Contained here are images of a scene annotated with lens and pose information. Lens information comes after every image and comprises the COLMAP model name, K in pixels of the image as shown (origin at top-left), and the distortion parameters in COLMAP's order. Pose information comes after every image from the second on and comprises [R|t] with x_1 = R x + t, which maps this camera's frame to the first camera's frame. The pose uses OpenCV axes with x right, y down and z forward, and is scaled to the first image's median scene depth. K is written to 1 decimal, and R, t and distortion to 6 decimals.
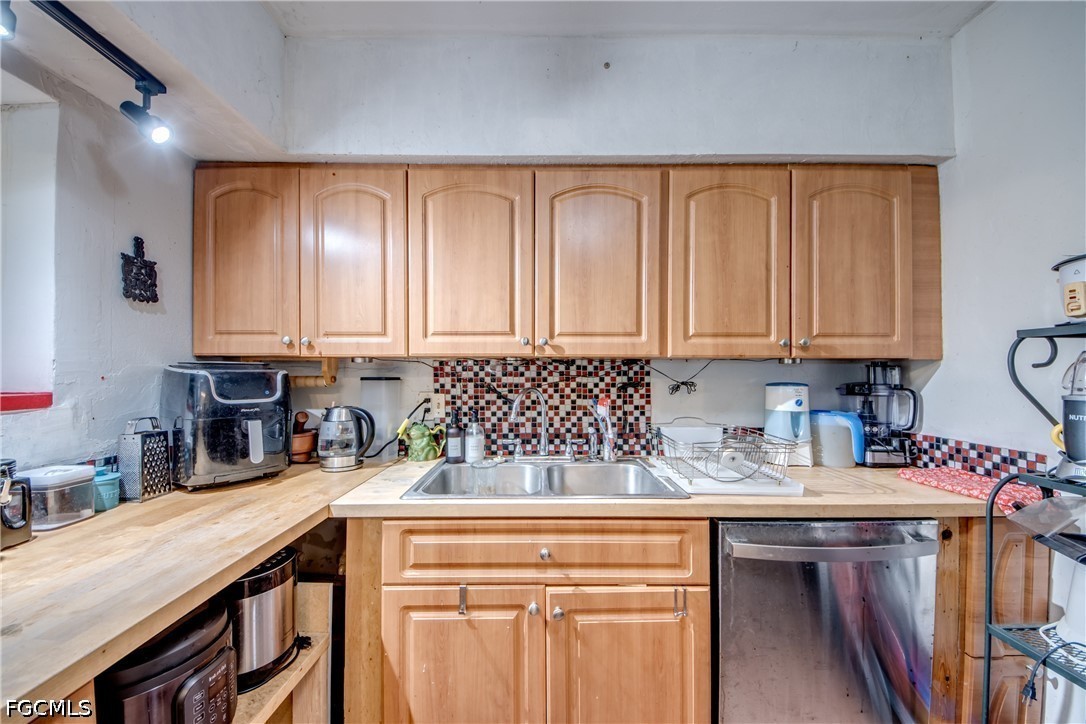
lens RADIAL K [[415.1, 0, 539.5], [0, 415.1, 365.3], [0, 0, 1]] dist [0.053369, -0.030235]
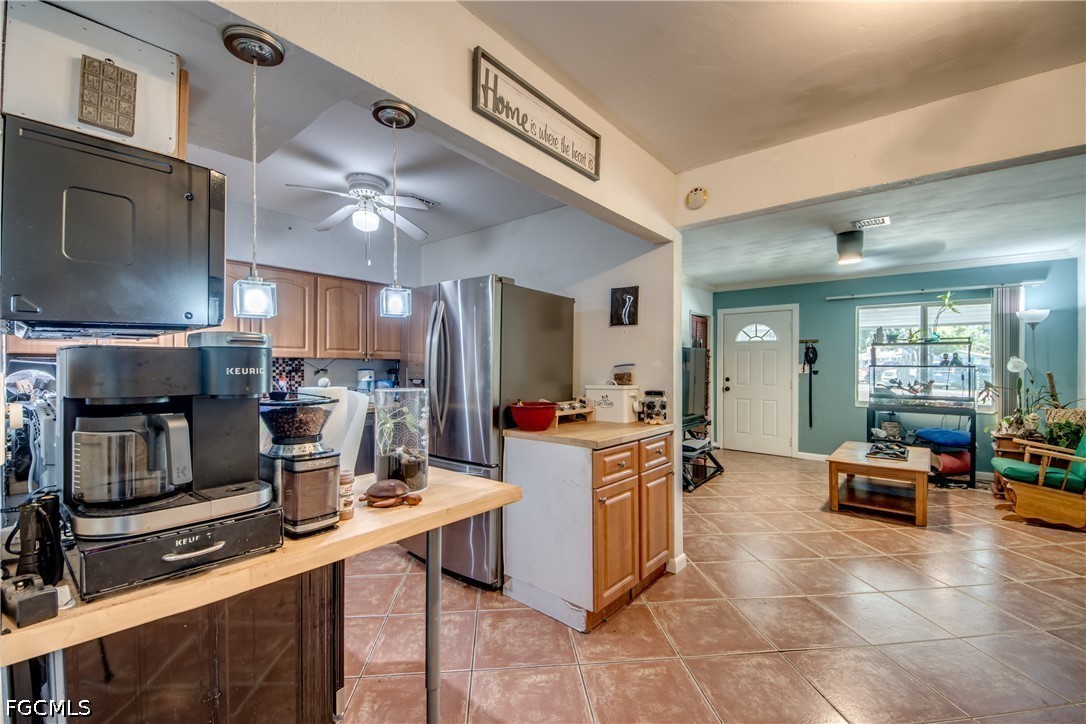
lens RADIAL K [[443.1, 0, 542.8], [0, 443.1, 365.5], [0, 0, 1]] dist [0.001153, -0.015072]
pose [[0.644279, 0.000047, 0.764791, -0.730995], [-0.013844, 0.999837, 0.011601, -0.022618], [-0.764665, -0.018062, 0.644174, -1.471551]]
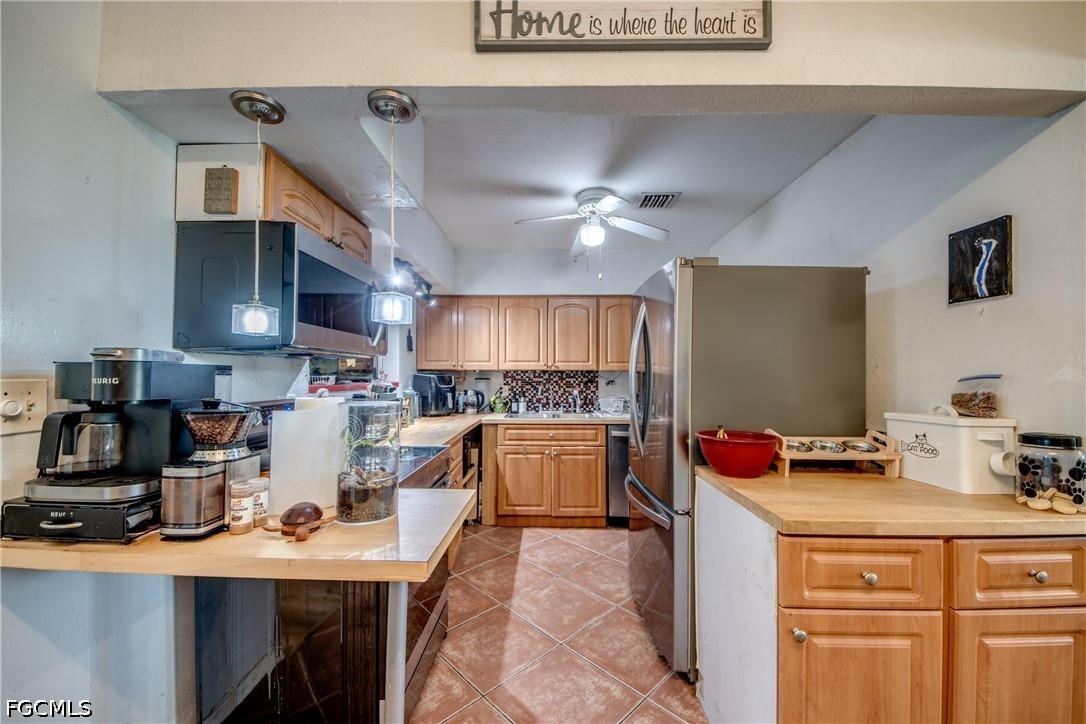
lens RADIAL K [[397.5, 0, 537.8], [0, 397.5, 366.2], [0, 0, 1]] dist [0.000984, -0.006080]
pose [[0.999608, 0.002694, -0.027883, -0.004321], [-0.002963, 0.999949, -0.009610, -0.020725], [0.027856, 0.009689, 0.999565, -1.399172]]
